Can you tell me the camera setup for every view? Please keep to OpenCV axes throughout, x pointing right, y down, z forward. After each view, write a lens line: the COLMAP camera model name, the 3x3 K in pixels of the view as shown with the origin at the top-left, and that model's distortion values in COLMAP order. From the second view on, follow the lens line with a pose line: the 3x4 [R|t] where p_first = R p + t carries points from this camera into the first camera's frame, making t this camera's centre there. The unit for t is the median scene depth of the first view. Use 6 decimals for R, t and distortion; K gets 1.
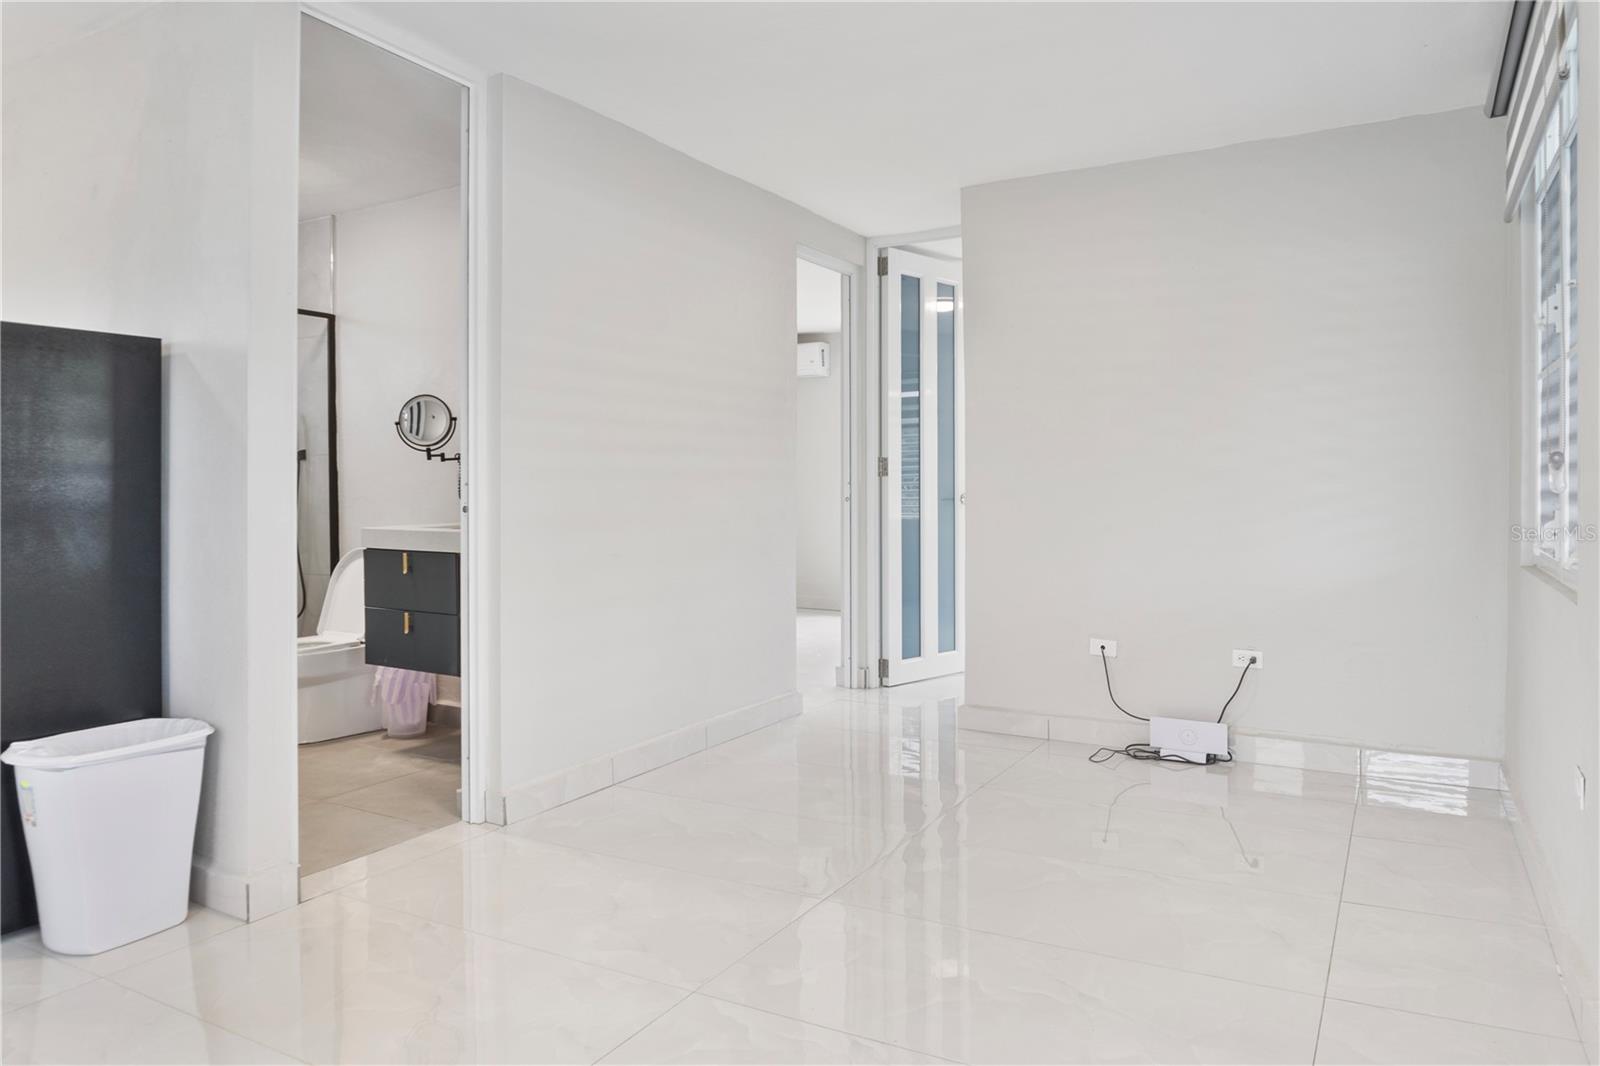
lens RADIAL K [[1058.7, 0, 795.7], [0, 1058.7, 498.2], [0, 0, 1]] dist [-0.001380, -0.000230]
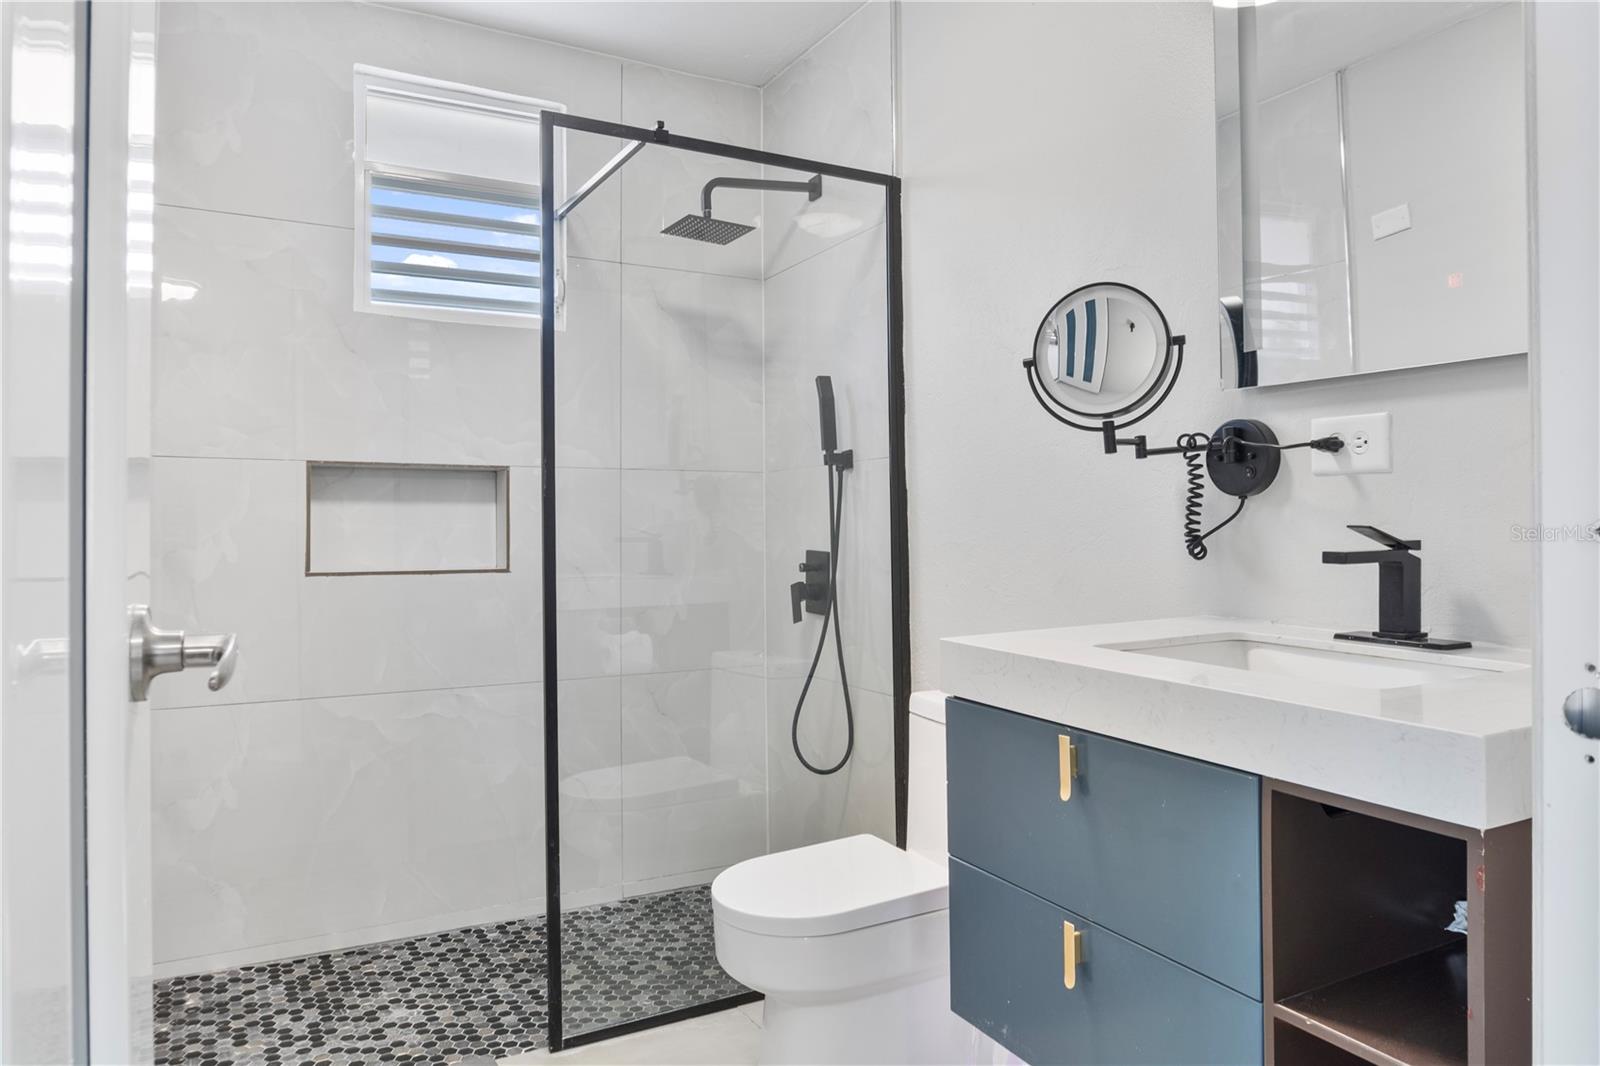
lens RADIAL K [[1058.7, 0, 795.7], [0, 1058.7, 498.2], [0, 0, 1]] dist [-0.001380, -0.000230]
pose [[0.856397, -0.007030, -0.516271, -0.247251], [-0.004294, 0.999776, -0.020736, -0.011772], [0.516301, 0.019975, 0.856174, 0.617627]]
